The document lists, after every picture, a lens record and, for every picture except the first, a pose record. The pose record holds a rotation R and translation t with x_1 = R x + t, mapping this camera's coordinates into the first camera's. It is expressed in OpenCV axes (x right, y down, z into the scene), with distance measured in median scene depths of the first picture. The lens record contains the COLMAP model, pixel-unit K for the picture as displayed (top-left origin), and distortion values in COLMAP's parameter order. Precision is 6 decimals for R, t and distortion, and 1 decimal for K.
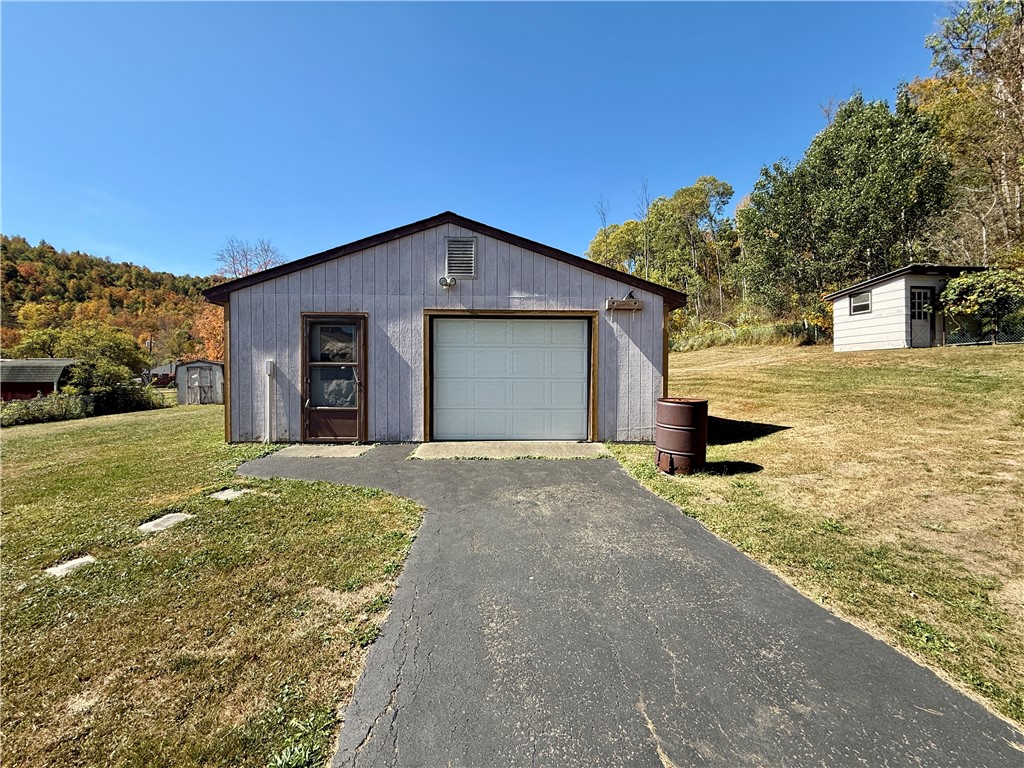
lens RADIAL K [[424.1, 0, 508.4], [0, 424.1, 385.4], [0, 0, 1]] dist [0.000577, -0.000397]
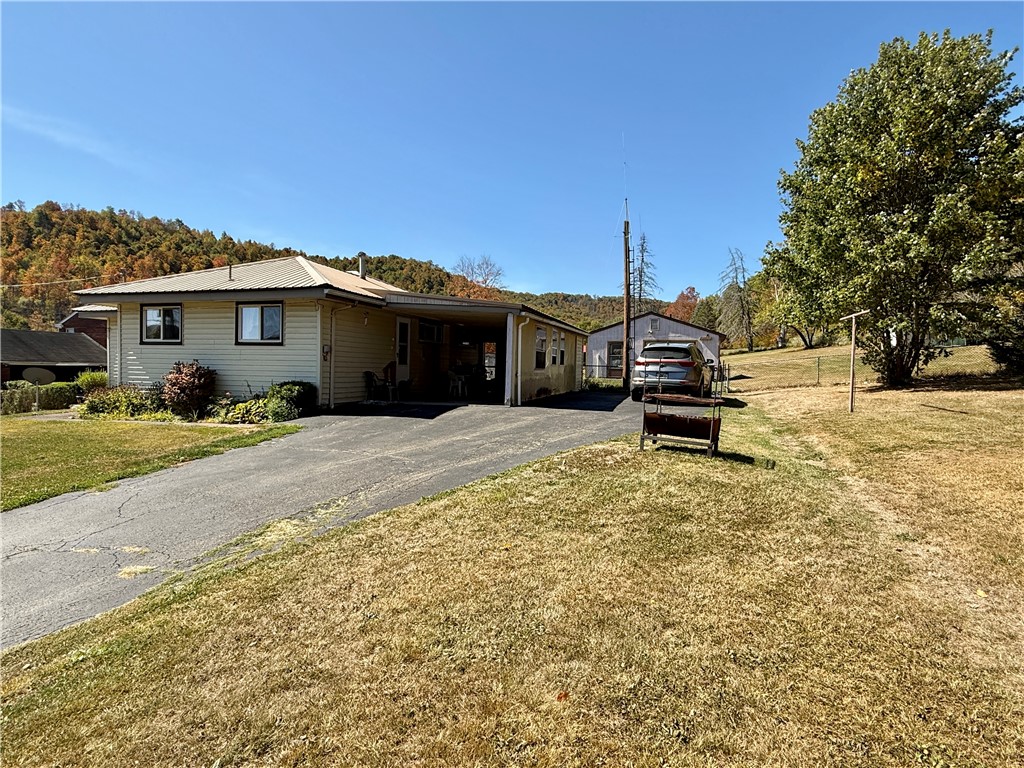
lens RADIAL K [[547.1, 0, 512.0], [0, 547.1, 384.0], [0, 0, 1]] dist [-0.002505, -0.000207]
pose [[0.945906, 0.023767, -0.323569, 0.227194], [-0.022477, 0.999718, 0.007725, 0.159368], [0.323661, -0.000034, 0.946173, -3.355442]]
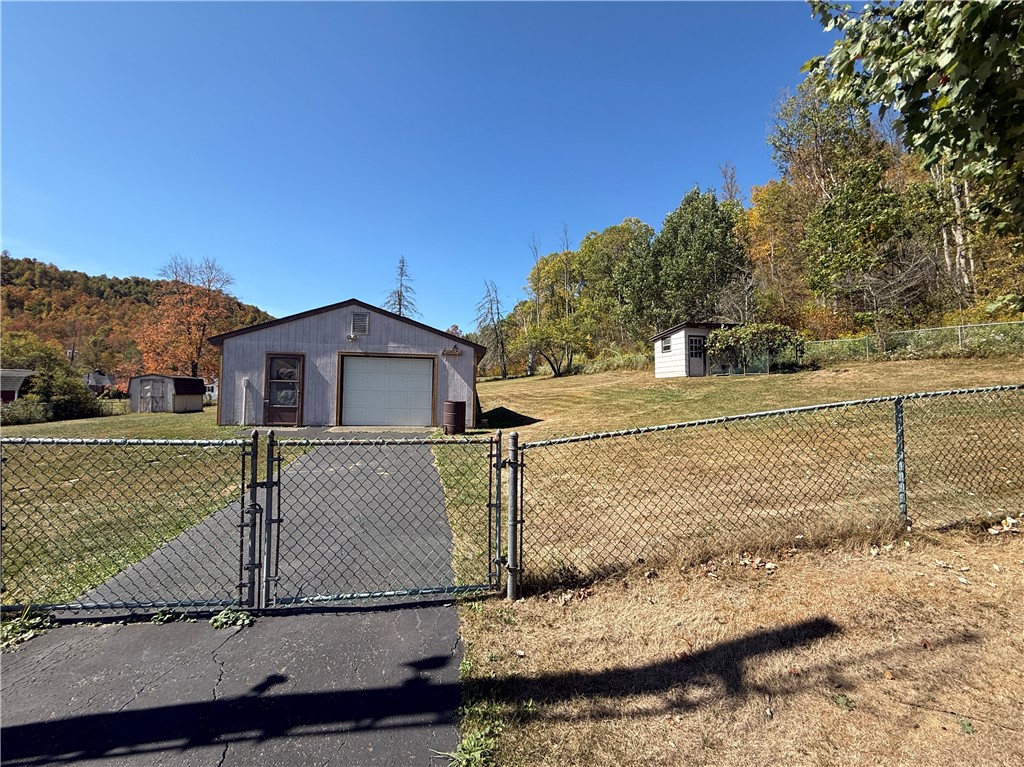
lens RADIAL K [[438.6, 0, 512.0], [0, 438.6, 383.5], [0, 0, 1]] dist [-0.001255, -0.000104]
pose [[0.993651, 0.018051, 0.111050, 0.314056], [-0.012888, 0.998810, -0.047040, 0.031316], [-0.111767, 0.045310, 0.992701, -0.877114]]
